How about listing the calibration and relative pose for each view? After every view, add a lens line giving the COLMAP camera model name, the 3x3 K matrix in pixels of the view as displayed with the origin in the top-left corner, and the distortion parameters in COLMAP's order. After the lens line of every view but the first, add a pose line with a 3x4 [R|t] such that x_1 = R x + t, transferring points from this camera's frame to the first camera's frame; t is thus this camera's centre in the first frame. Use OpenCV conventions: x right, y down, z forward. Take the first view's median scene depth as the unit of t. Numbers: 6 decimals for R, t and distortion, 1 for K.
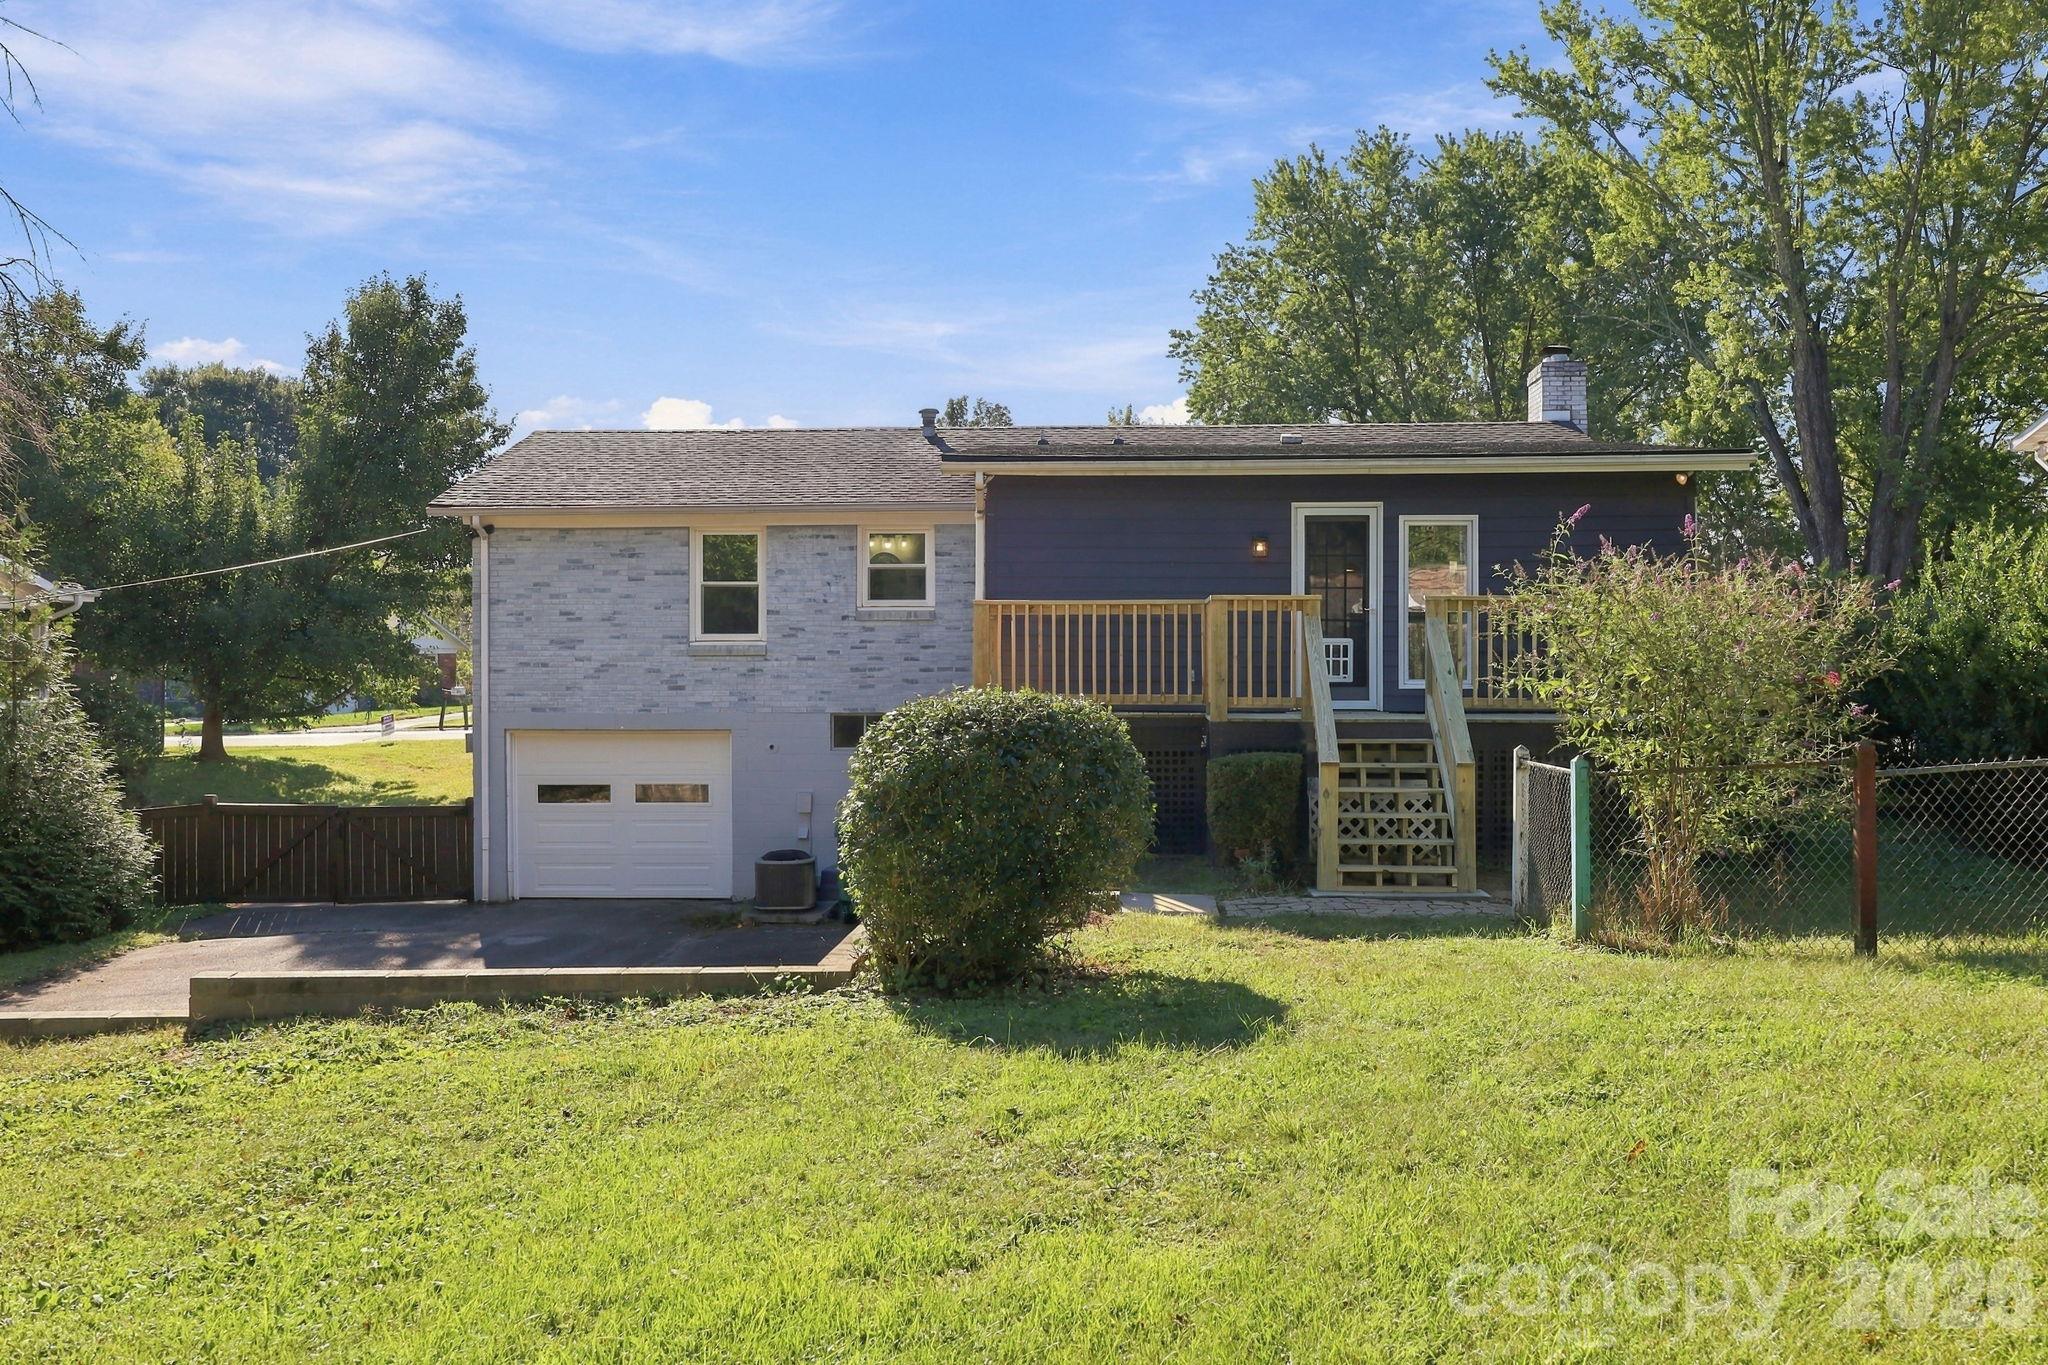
lens RADIAL K [[1927.9, 0, 1027.8], [0, 1927.9, 694.0], [0, 0, 1]] dist [-0.007012, 0.000000]
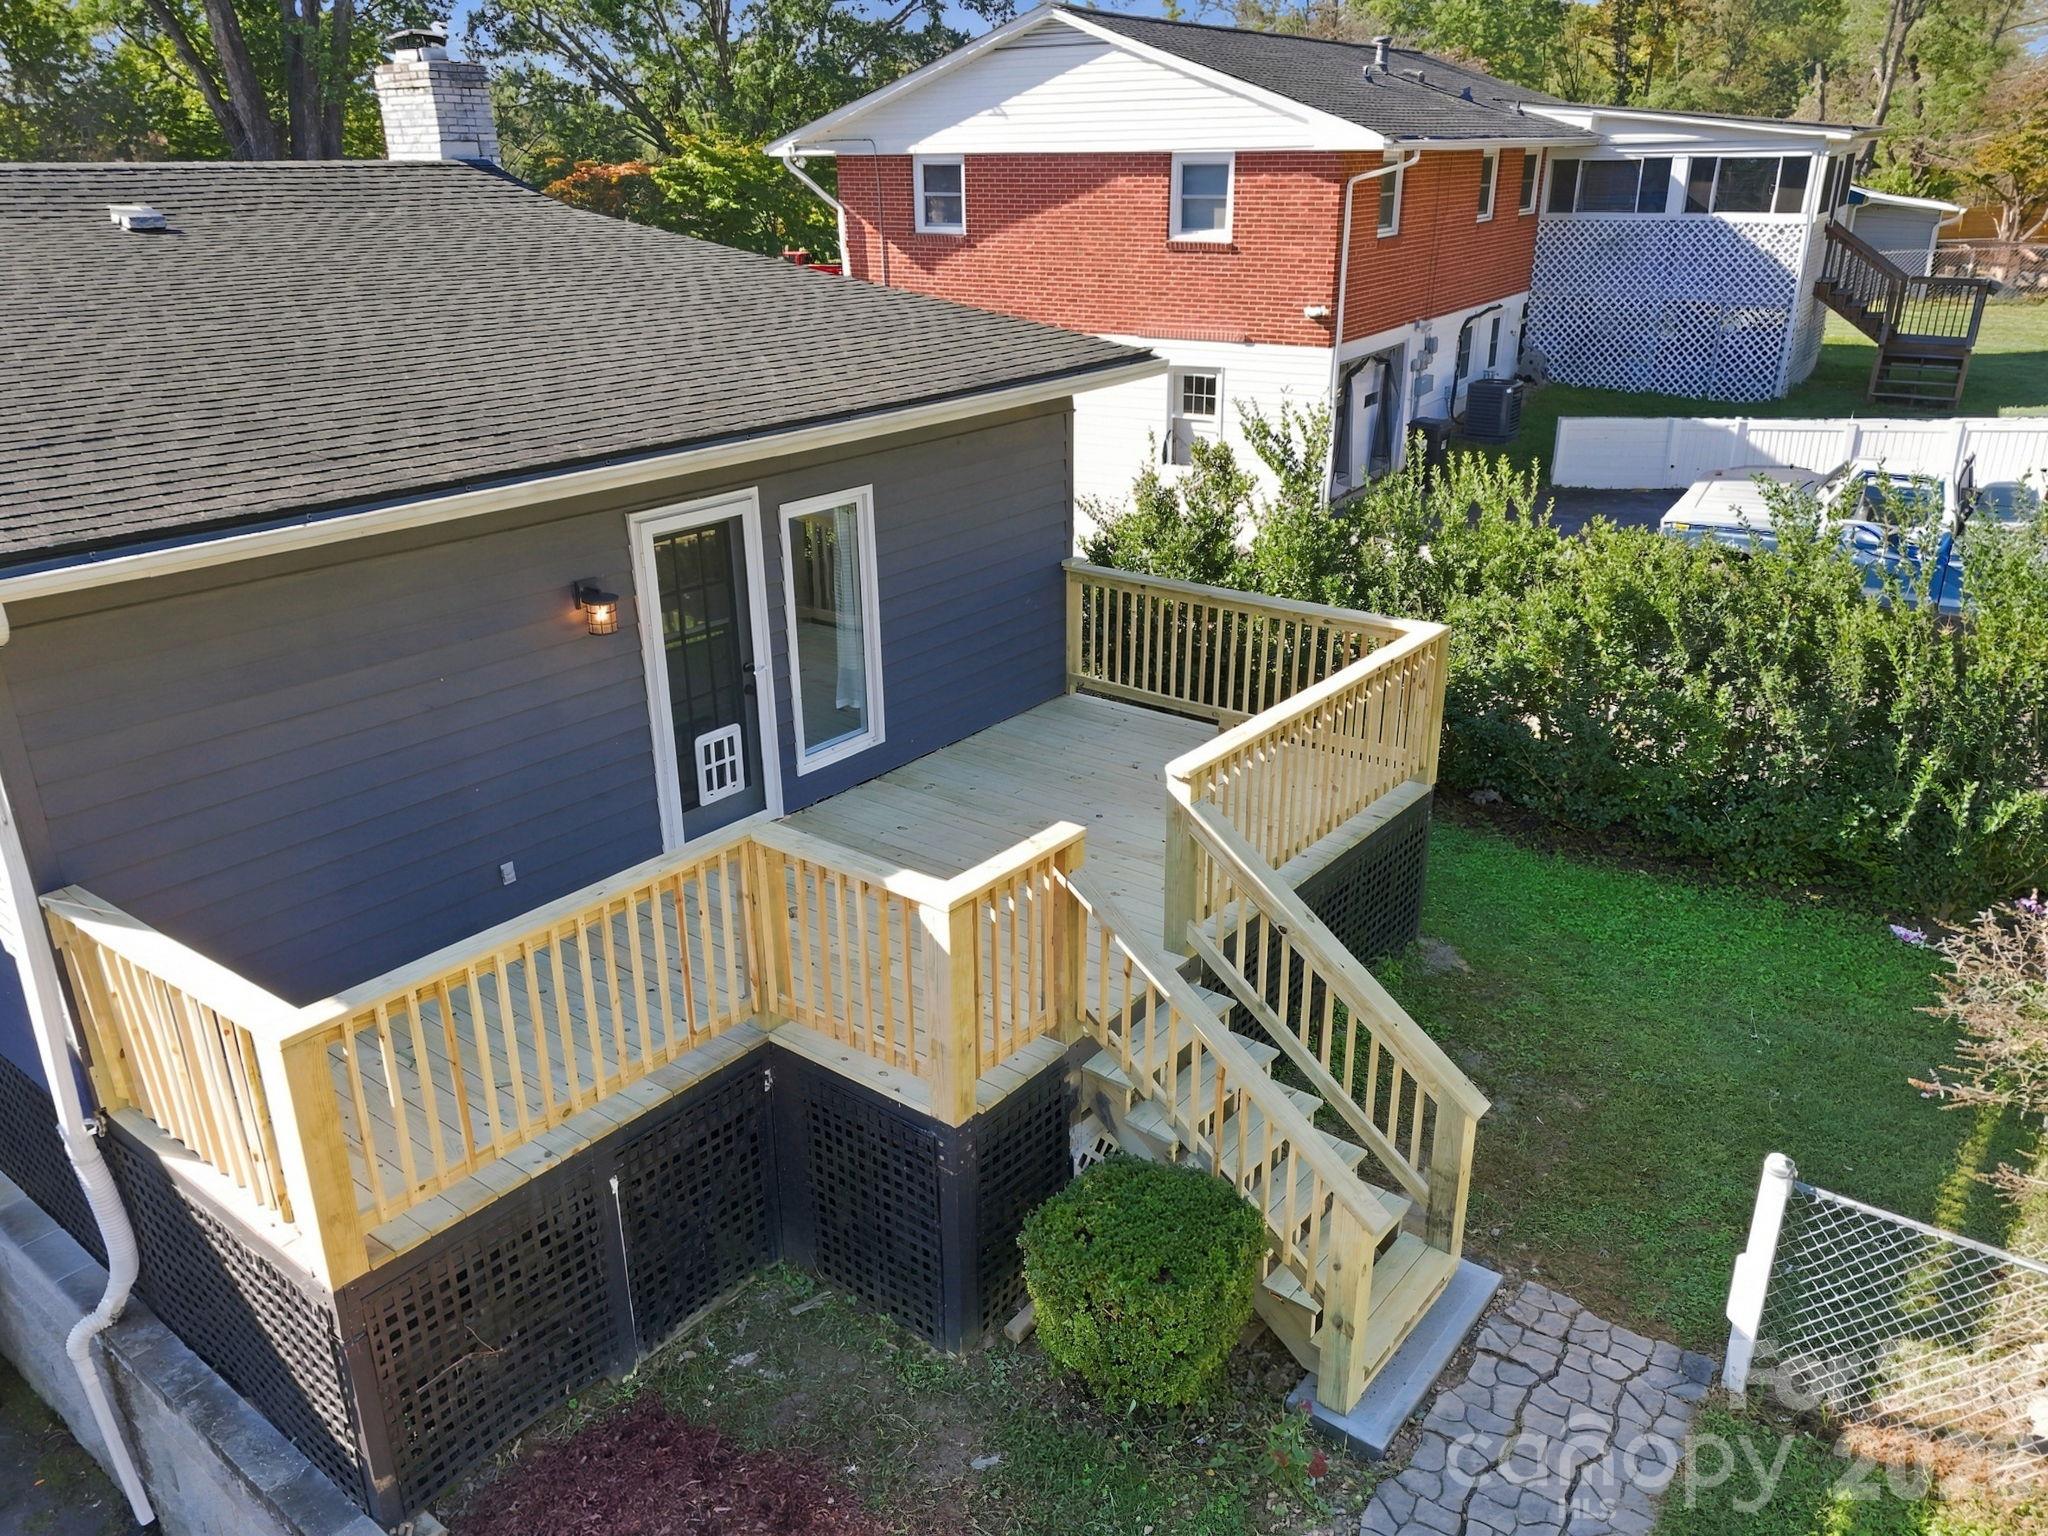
lens RADIAL K [[1500.7, 0, 1032.9], [0, 1500.7, 767.3], [0, 0, 1]] dist [0.061602, -0.044240]
pose [[0.562180, -0.316292, 0.764142, -0.106592], [0.021731, 0.929307, 0.368669, -0.140946], [-0.826729, -0.190653, 0.529311, 0.512567]]
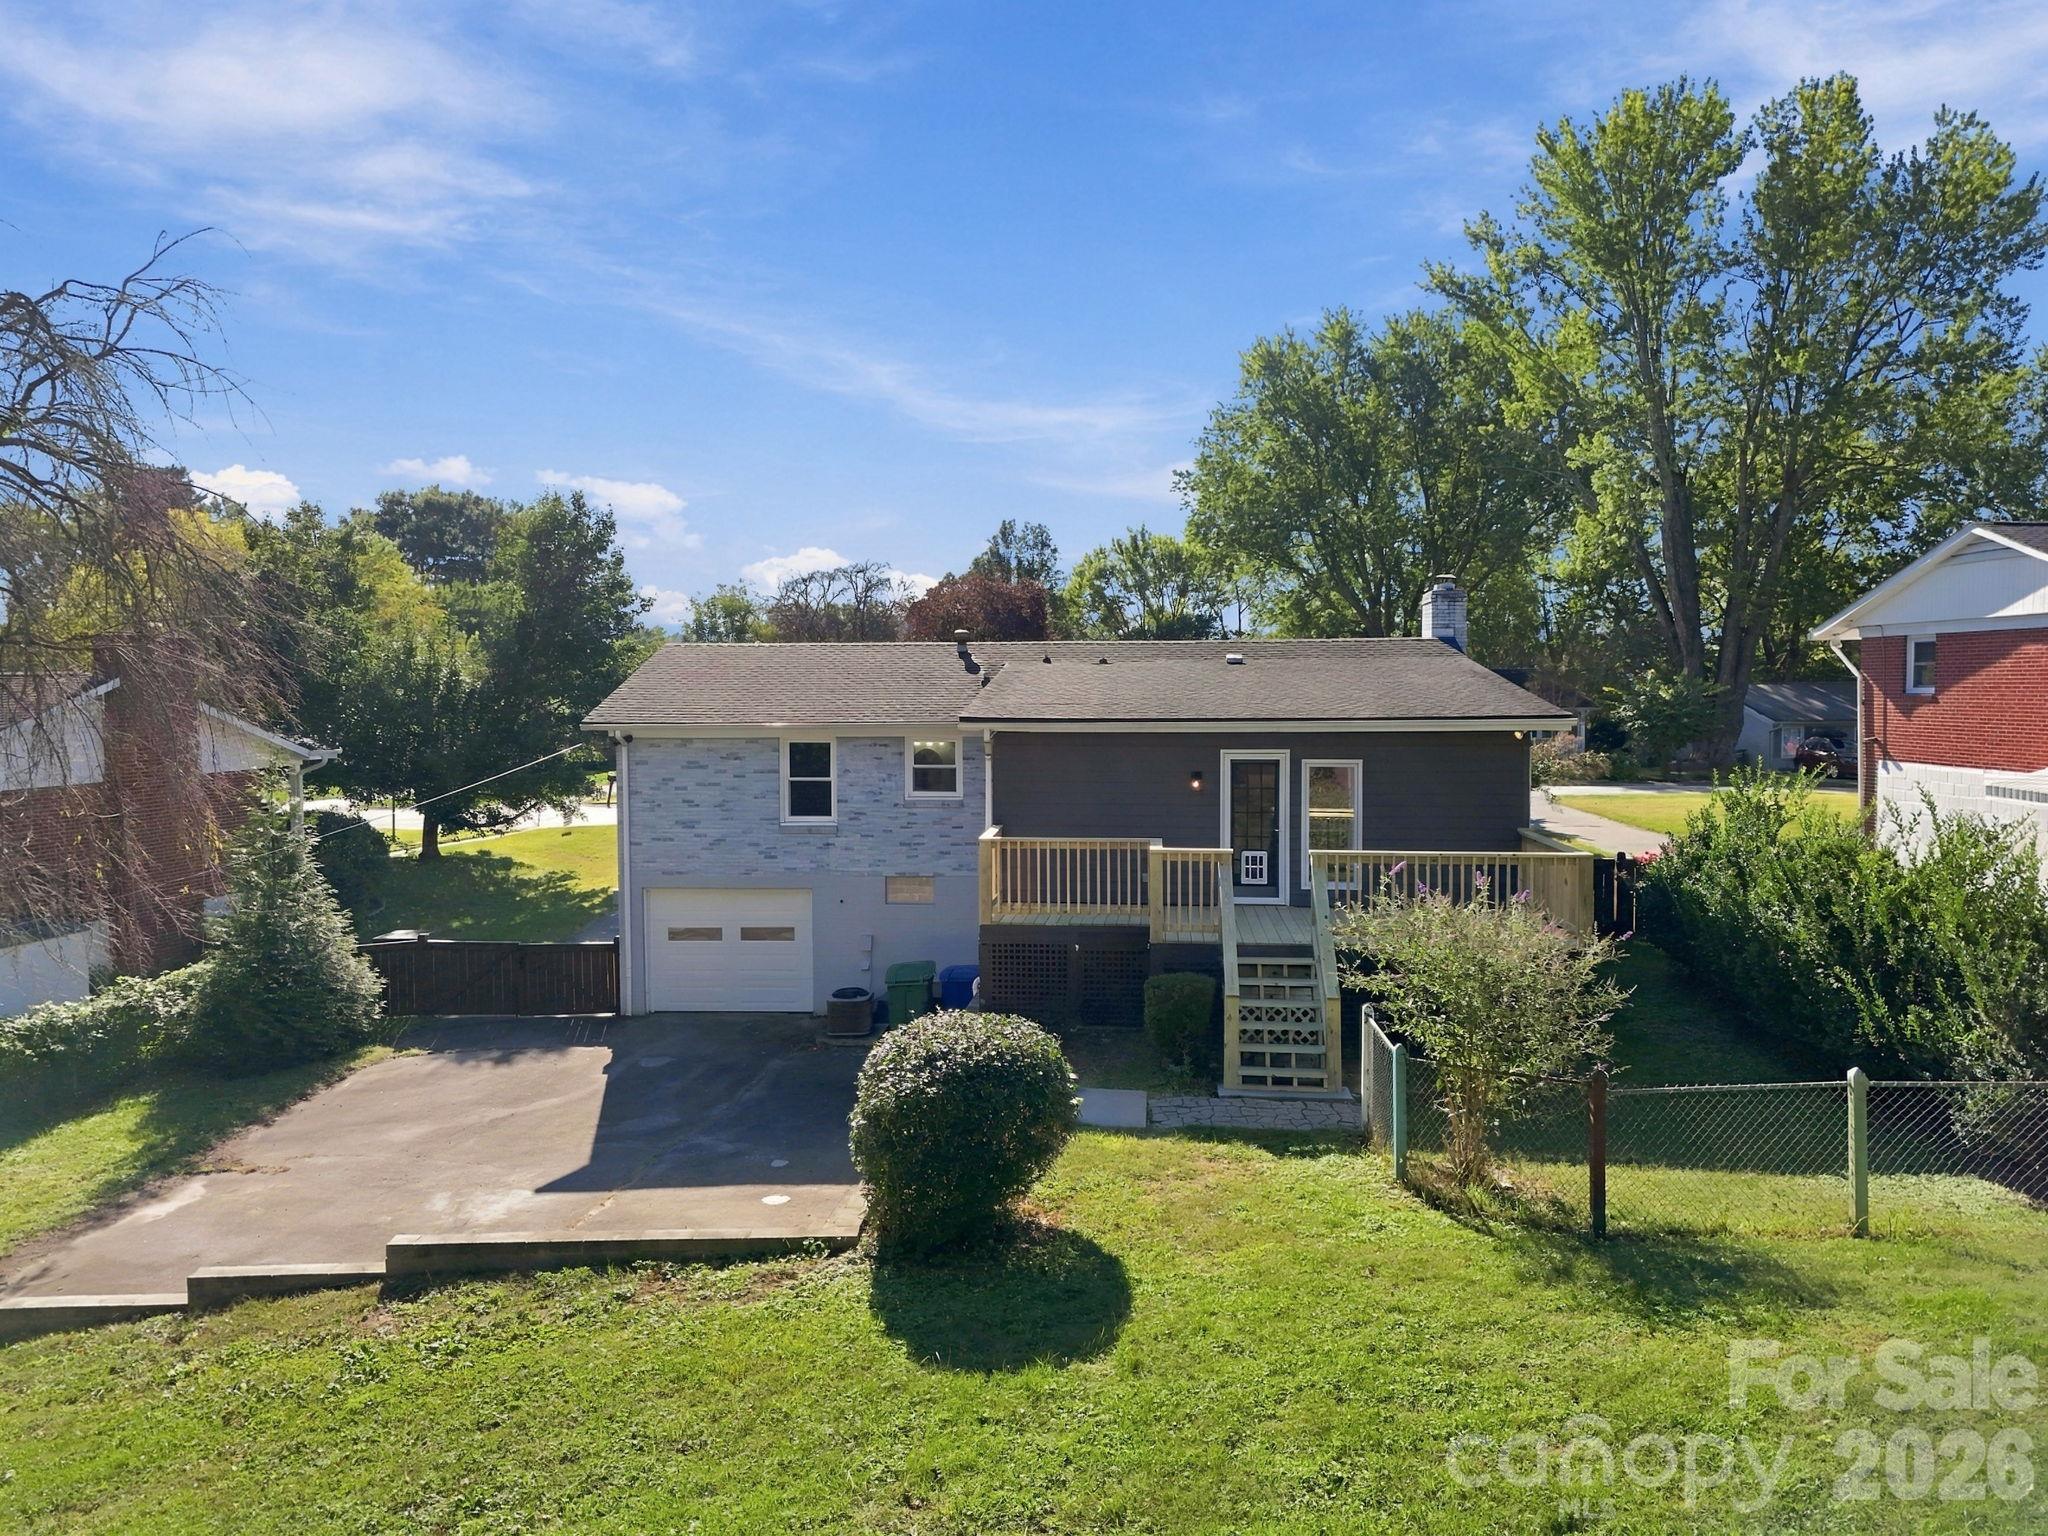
lens RADIAL K [[1500.7, 0, 1028.8], [0, 1500.7, 772.3], [0, 0, 1]] dist [0.061602, -0.044240]
pose [[0.999532, -0.002317, -0.030512, 0.027030], [0.003551, 0.999175, 0.040452, -0.095724], [0.030393, -0.040541, 0.998716, -0.031624]]
